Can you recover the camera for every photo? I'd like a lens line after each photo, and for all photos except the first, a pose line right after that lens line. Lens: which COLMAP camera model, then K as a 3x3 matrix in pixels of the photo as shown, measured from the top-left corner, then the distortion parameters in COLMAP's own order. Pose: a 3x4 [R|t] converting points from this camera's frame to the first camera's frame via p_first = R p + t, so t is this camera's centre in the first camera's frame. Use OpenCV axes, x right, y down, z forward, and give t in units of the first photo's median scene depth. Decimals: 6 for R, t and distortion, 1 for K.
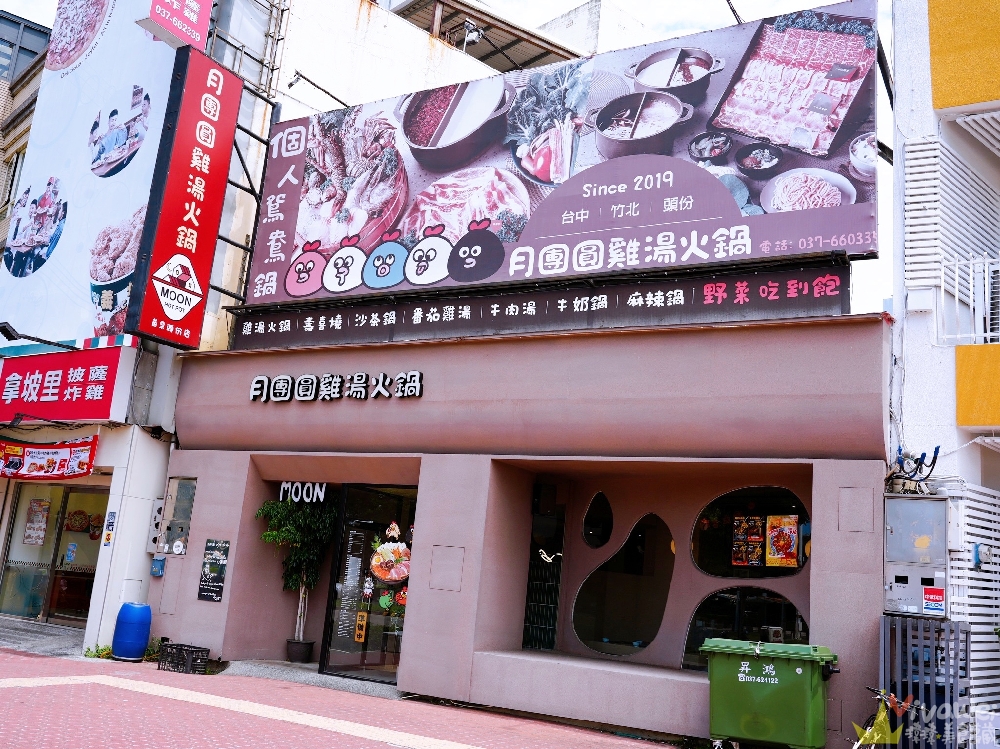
lens RADIAL K [[1008.9, 0, 500.3], [0, 1008.9, 378.4], [0, 0, 1]] dist [-0.060660, 0.145970]
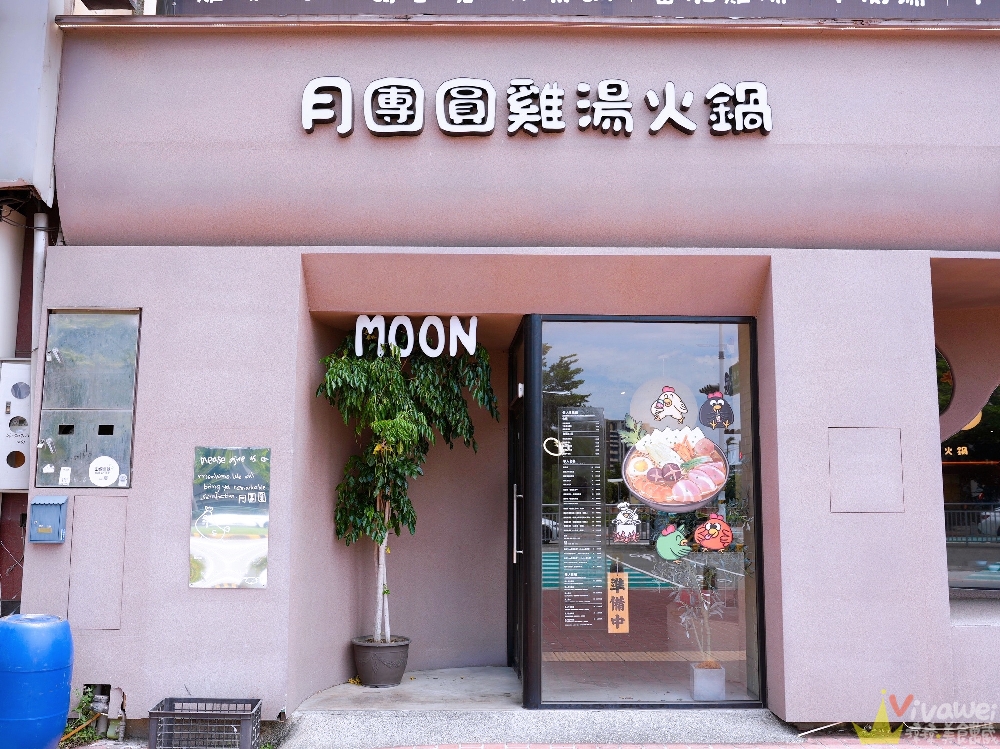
lens RADIAL K [[985.3, 0, 500.0], [0, 985.3, 374.5], [0, 0, 1]] dist [-0.041306, 0.016278]
pose [[0.859223, -0.022465, 0.511107, -0.406501], [-0.032115, 0.994697, 0.097710, 0.085502], [-0.510592, -0.100369, 0.853945, 0.592175]]
